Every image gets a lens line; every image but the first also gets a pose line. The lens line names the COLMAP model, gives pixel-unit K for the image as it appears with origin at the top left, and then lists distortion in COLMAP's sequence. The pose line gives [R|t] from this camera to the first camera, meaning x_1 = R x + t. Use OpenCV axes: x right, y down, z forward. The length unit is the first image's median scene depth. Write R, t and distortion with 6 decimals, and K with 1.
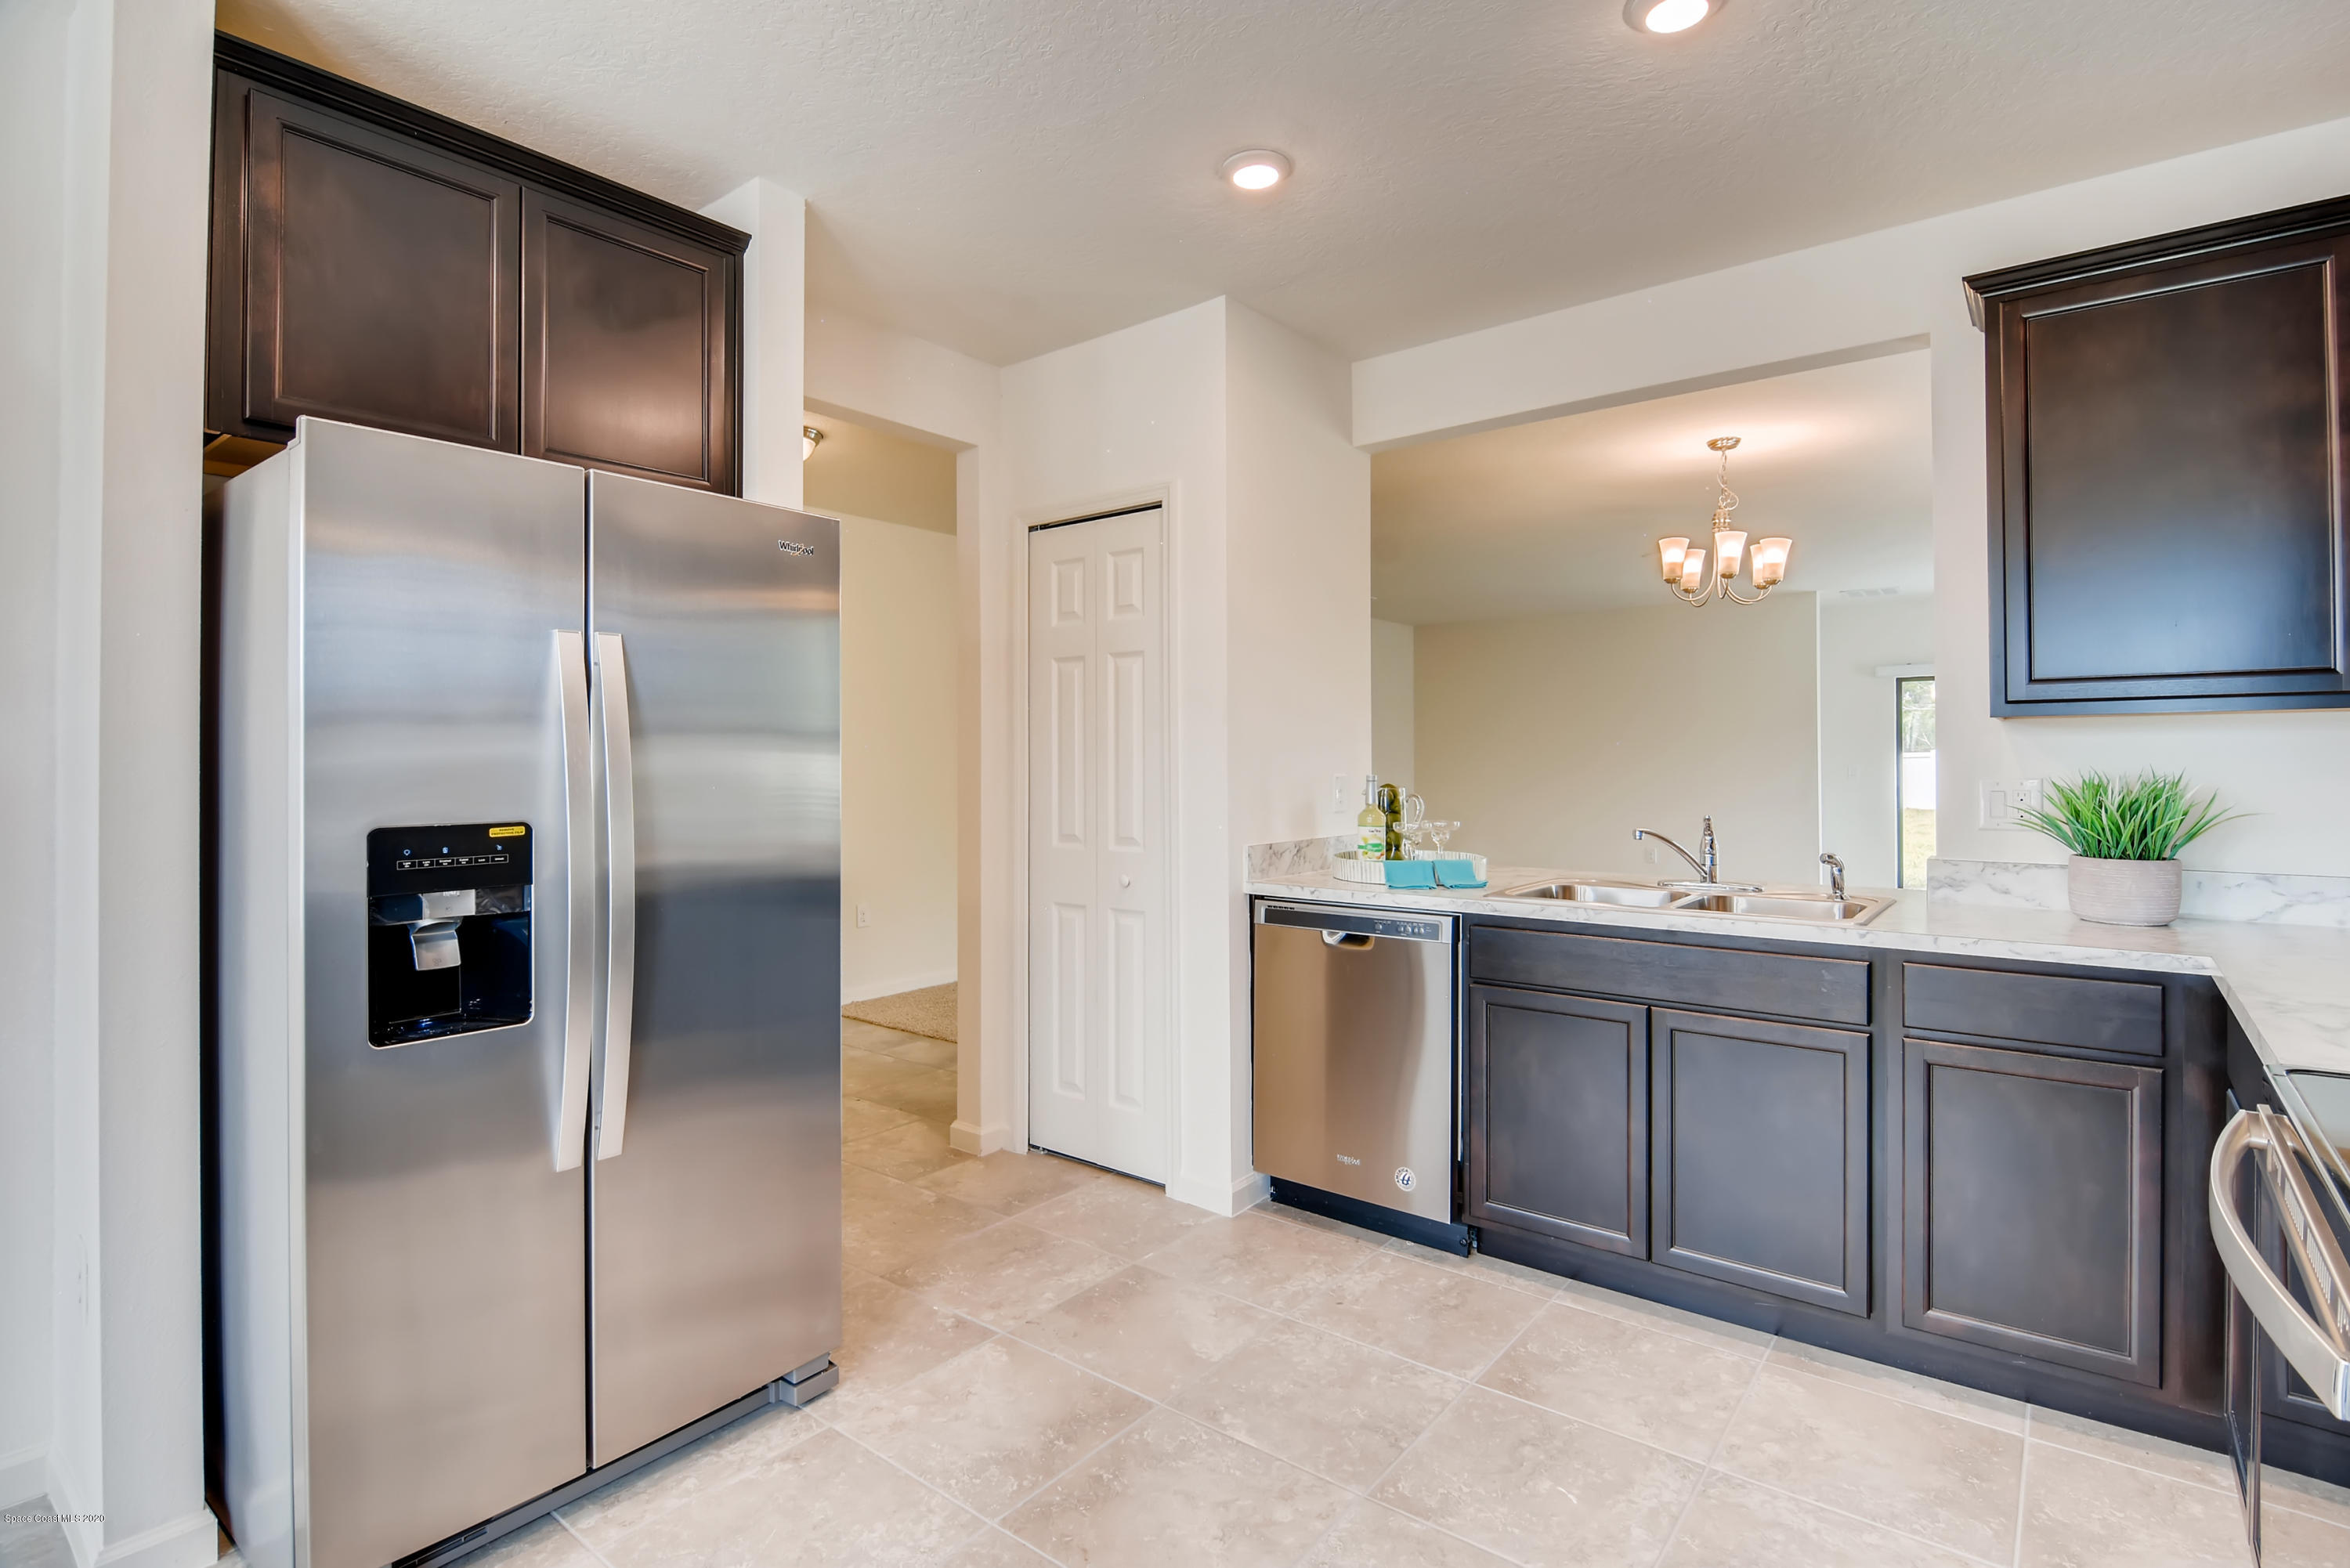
lens RADIAL K [[1139.6, 0, 1167.1], [0, 1139.6, 758.6], [0, 0, 1]] dist [-0.022473, -0.001810]
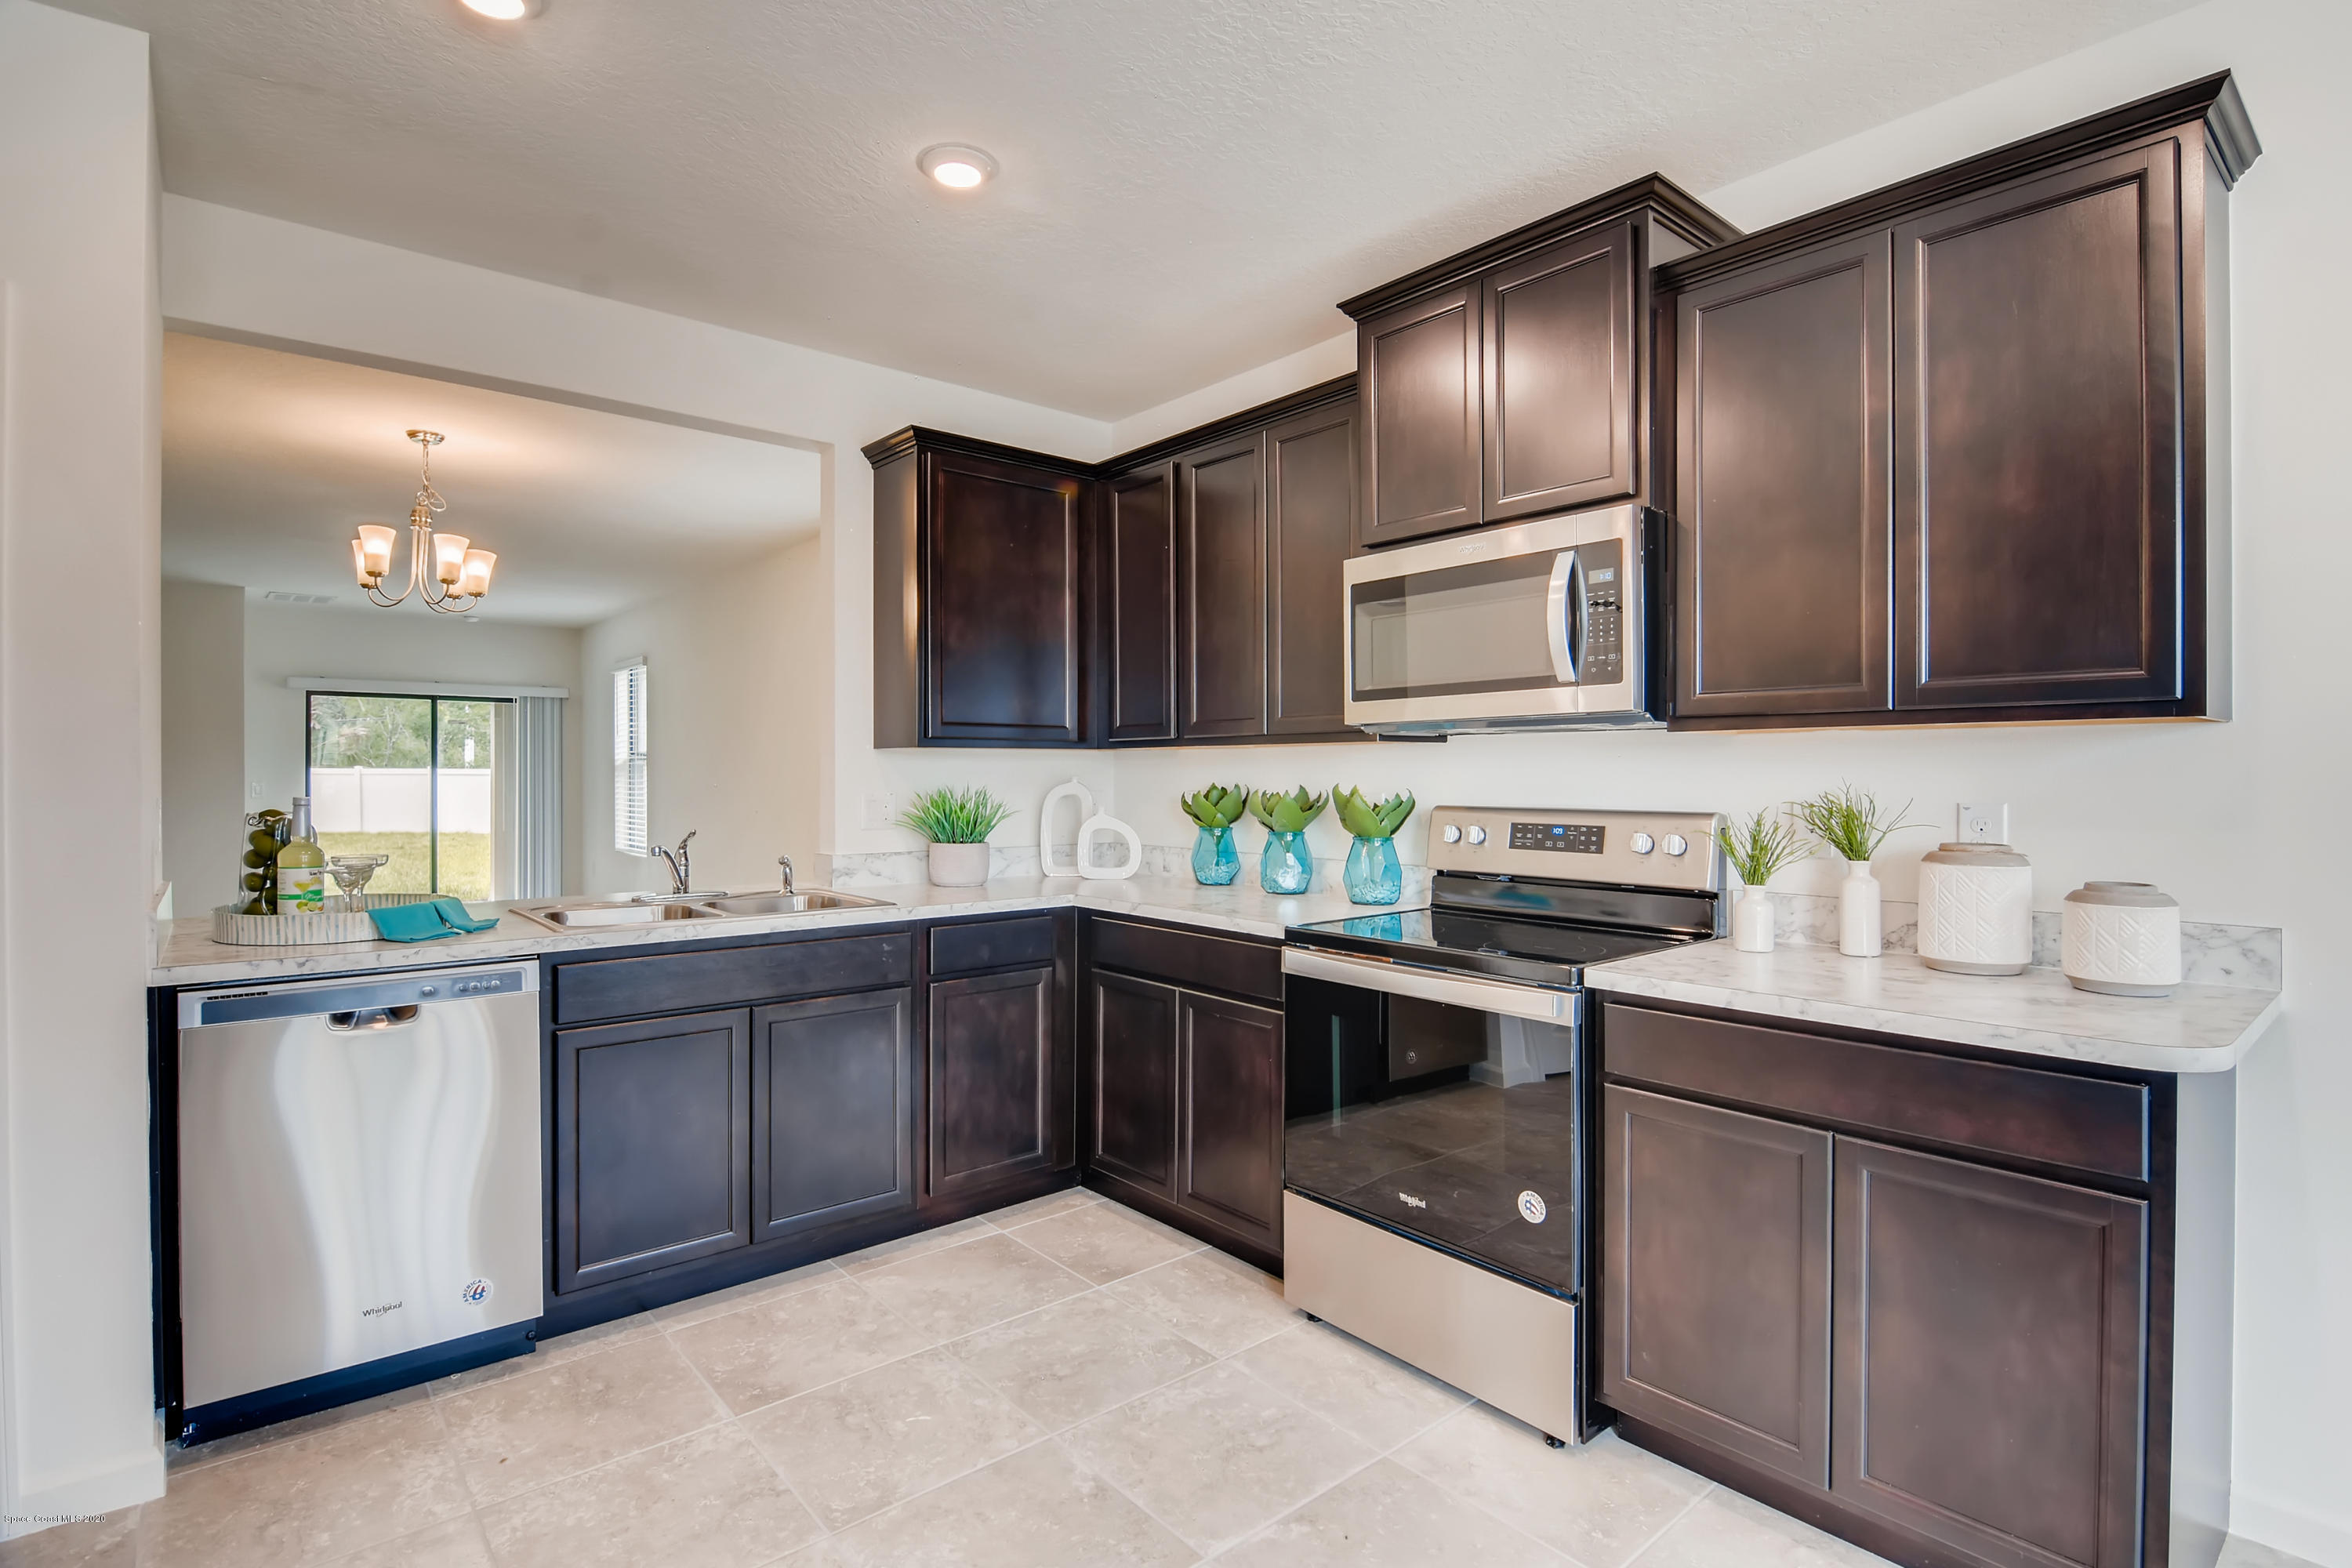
lens RADIAL K [[1140.7, 0, 1173.0], [0, 1140.7, 782.2], [0, 0, 1]] dist [-0.022473, -0.001810]
pose [[0.175482, -0.003594, 0.984476, -0.547913], [-0.002631, 0.999988, 0.004119, -0.000002], [-0.984479, -0.003313, 0.175471, 0.407011]]
